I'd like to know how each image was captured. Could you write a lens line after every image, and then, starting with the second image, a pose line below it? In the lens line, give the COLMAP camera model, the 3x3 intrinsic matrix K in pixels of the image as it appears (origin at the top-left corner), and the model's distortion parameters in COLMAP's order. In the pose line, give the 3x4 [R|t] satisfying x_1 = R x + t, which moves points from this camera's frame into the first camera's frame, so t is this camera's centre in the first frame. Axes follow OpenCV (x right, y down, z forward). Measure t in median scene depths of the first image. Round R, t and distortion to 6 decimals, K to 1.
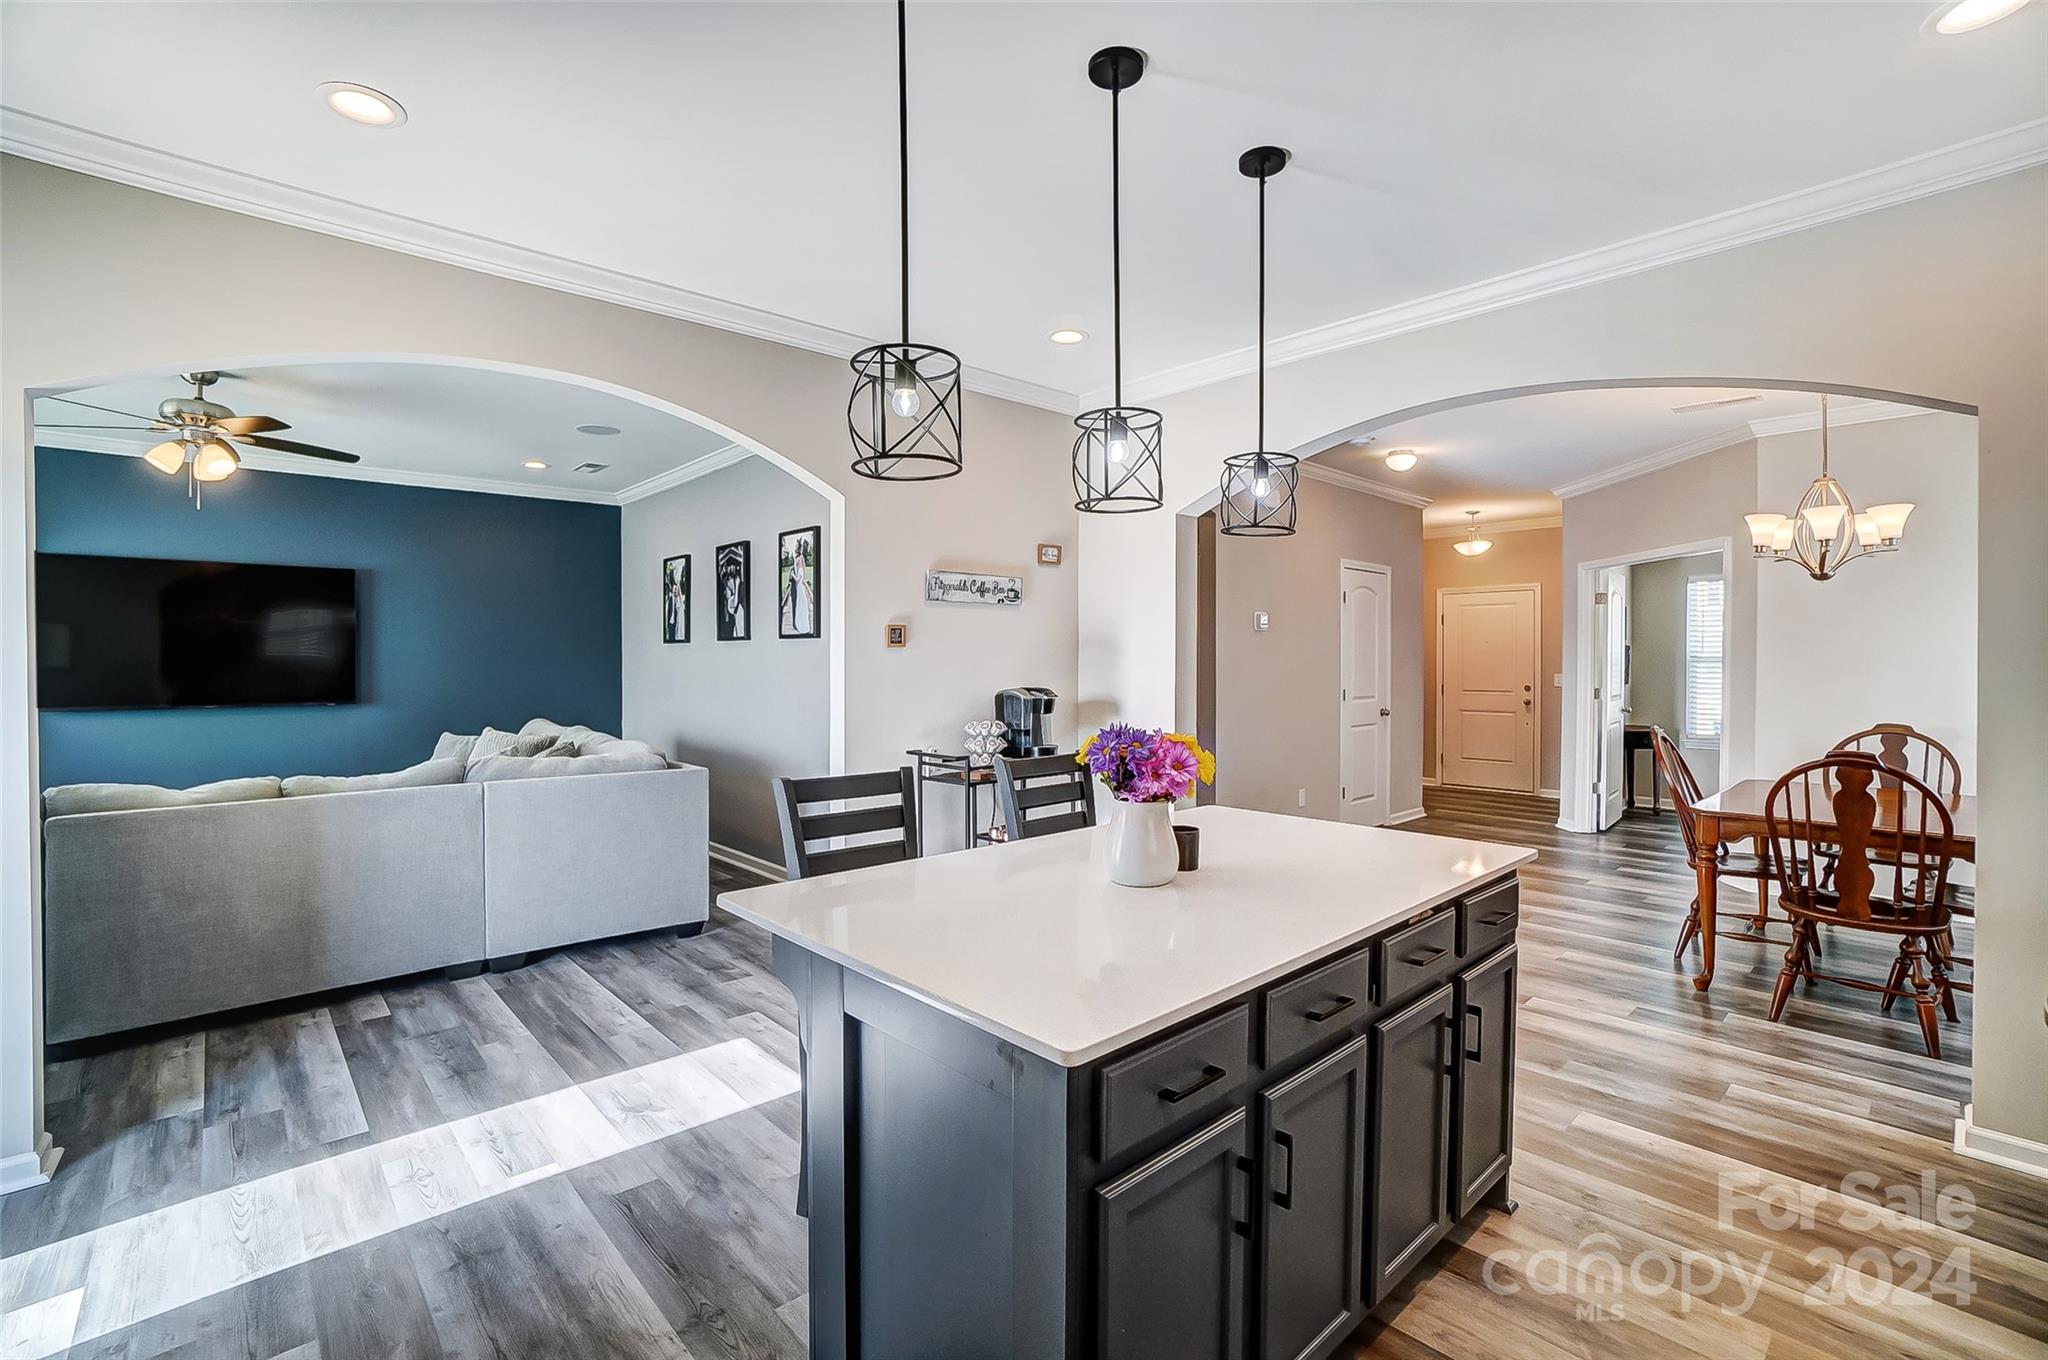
lens RADIAL K [[915.7, 0, 1022.4], [0, 915.7, 669.5], [0, 0, 1]] dist [-0.069287, 0.025339]
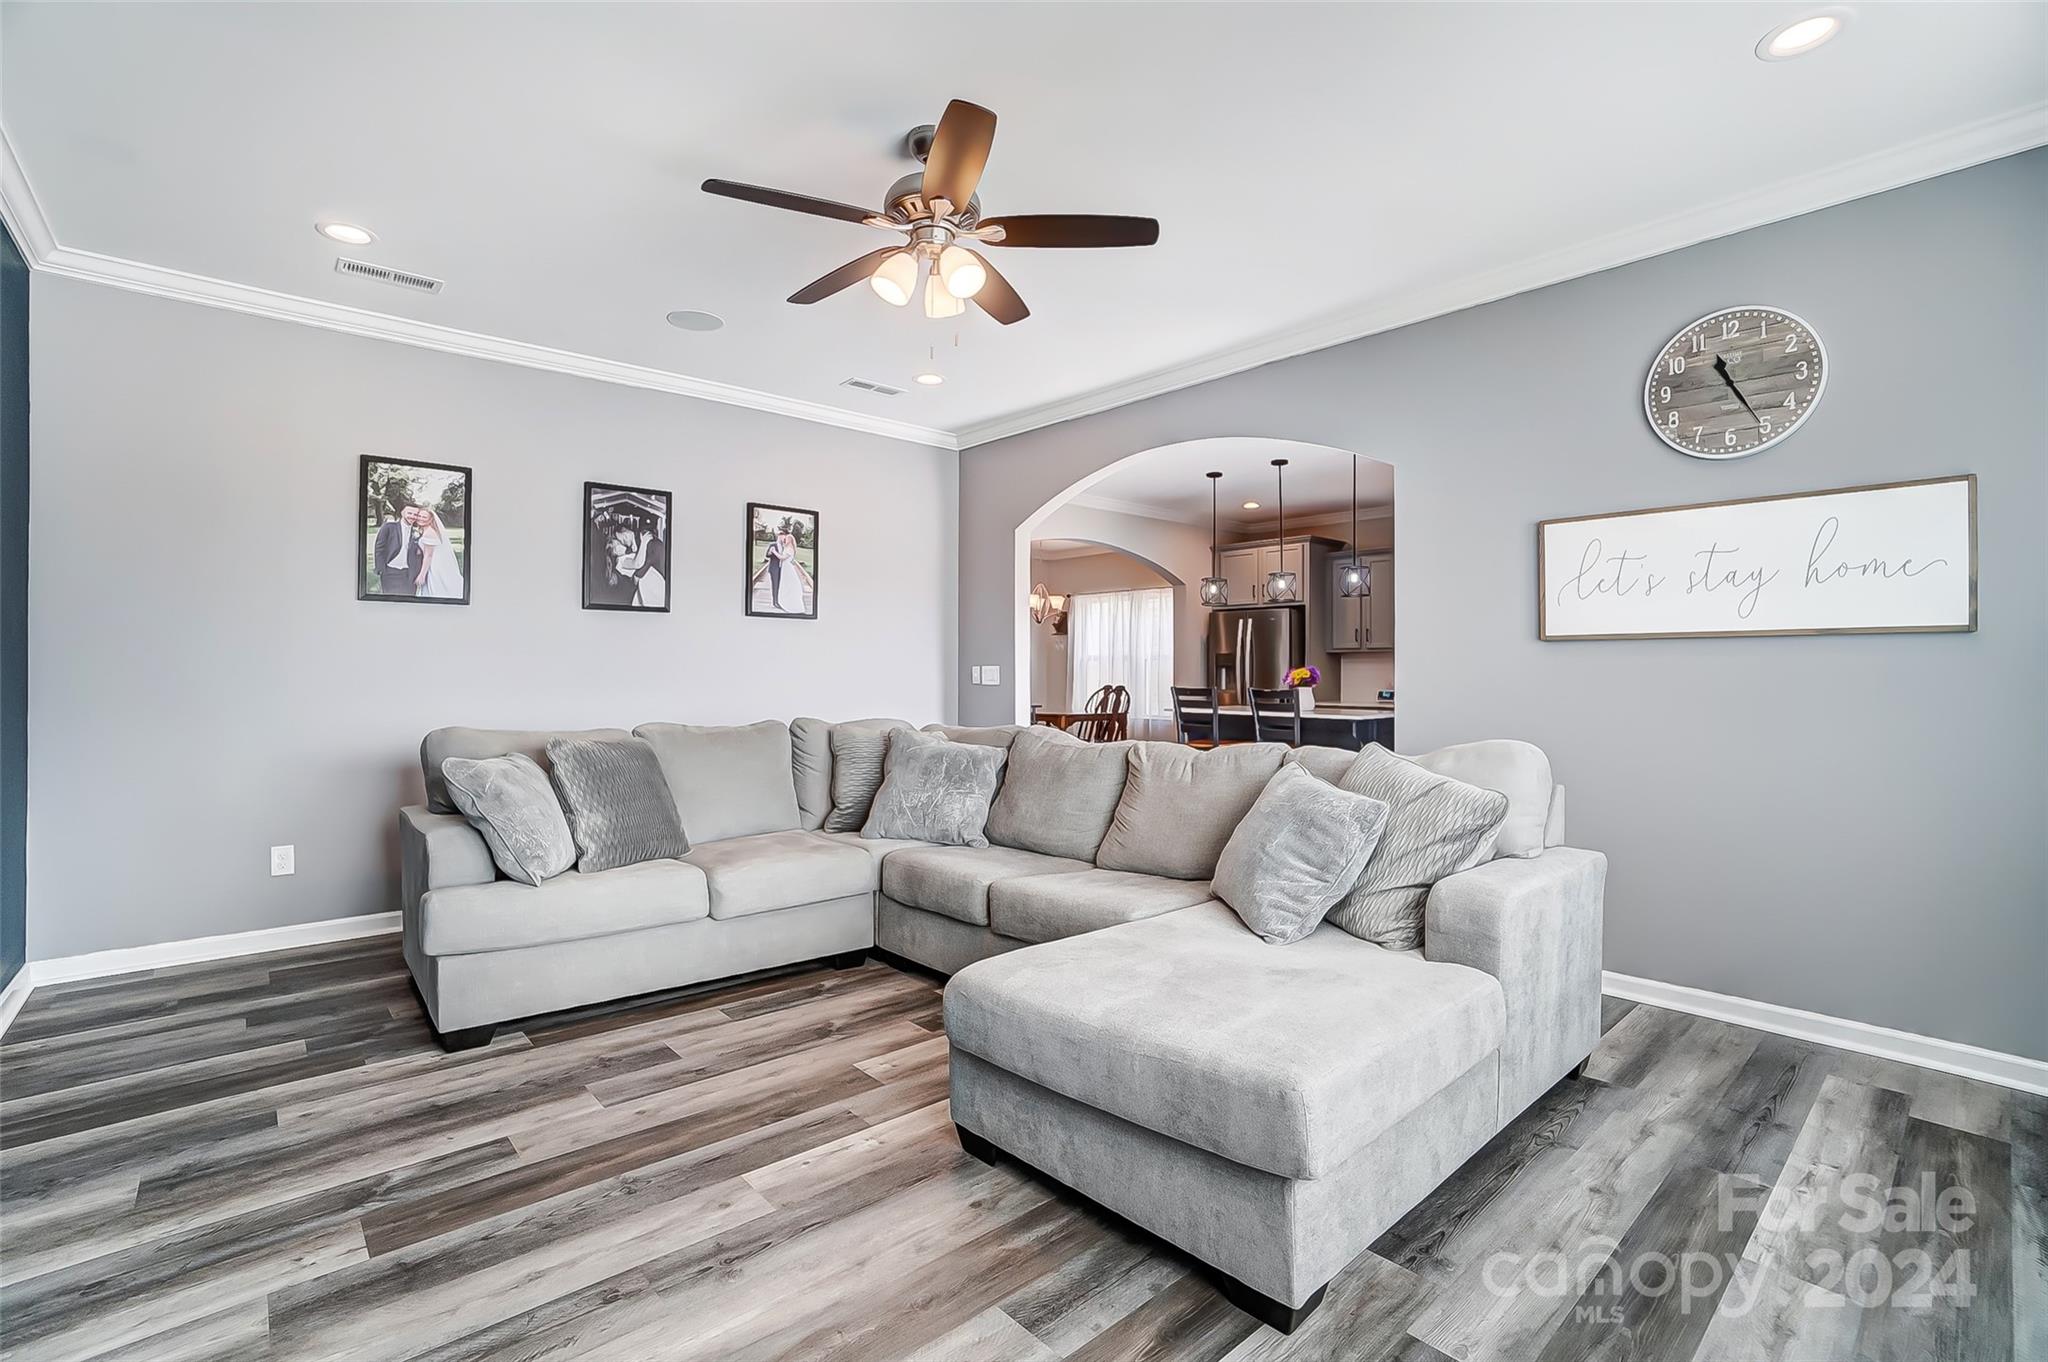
lens RADIAL K [[923.0, 0, 1017.1], [0, 923.0, 672.5], [0, 0, 1]] dist [-0.087145, 0.024999]
pose [[0.025726, 0.000945, 0.999669, -1.572828], [0.007643, 0.999970, -0.001142, 0.036686], [-0.999640, 0.007670, 0.025718, 0.921174]]
